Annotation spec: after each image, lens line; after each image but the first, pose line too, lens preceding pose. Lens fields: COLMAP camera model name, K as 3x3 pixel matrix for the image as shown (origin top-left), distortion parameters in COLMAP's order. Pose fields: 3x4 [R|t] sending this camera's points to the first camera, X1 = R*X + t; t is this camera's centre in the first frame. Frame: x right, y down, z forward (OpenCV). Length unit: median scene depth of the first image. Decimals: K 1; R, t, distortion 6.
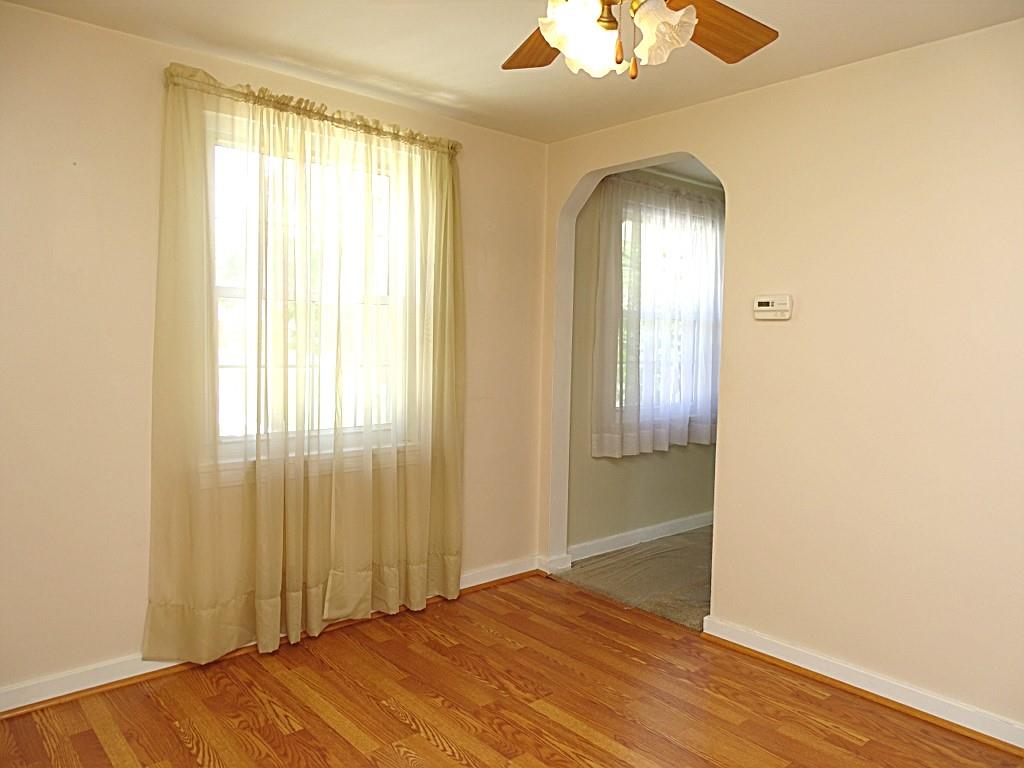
lens RADIAL K [[727.4, 0, 516.3], [0, 727.4, 381.9], [0, 0, 1]] dist [0.000982, 0.002166]
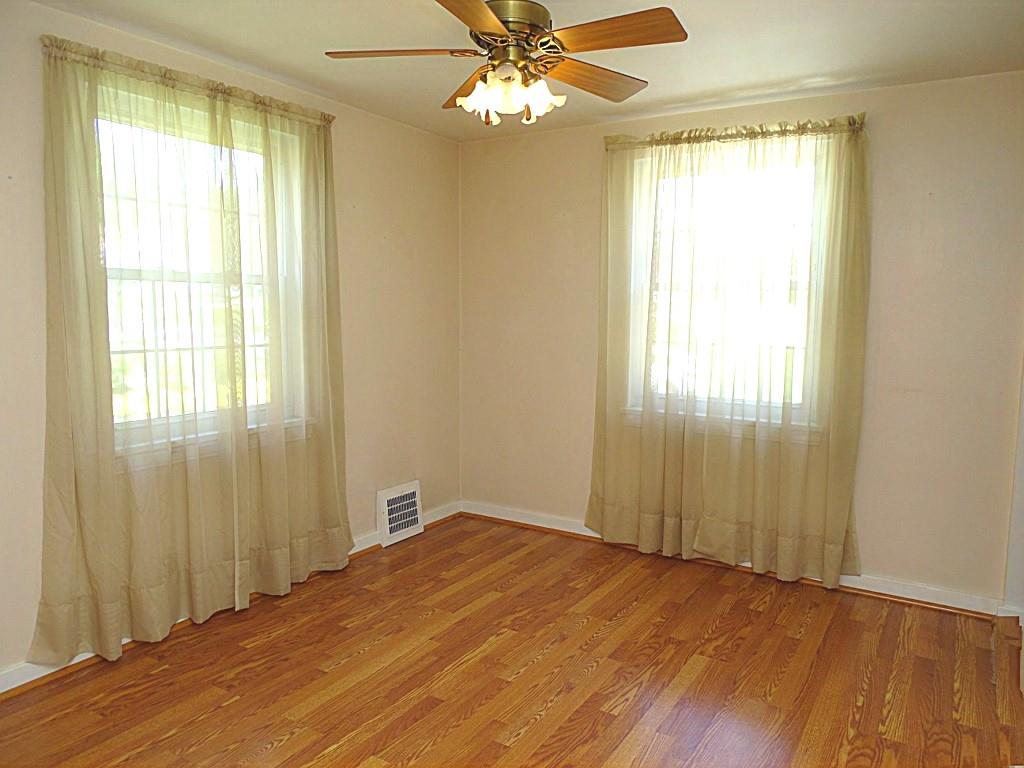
lens RADIAL K [[727.4, 0, 516.3], [0, 727.4, 381.9], [0, 0, 1]] dist [0.000982, 0.002166]
pose [[0.299791, 0.082892, -0.950397, 0.833859], [-0.067831, 0.995549, 0.065433, -0.016970], [0.951591, 0.044850, 0.304079, 0.344522]]
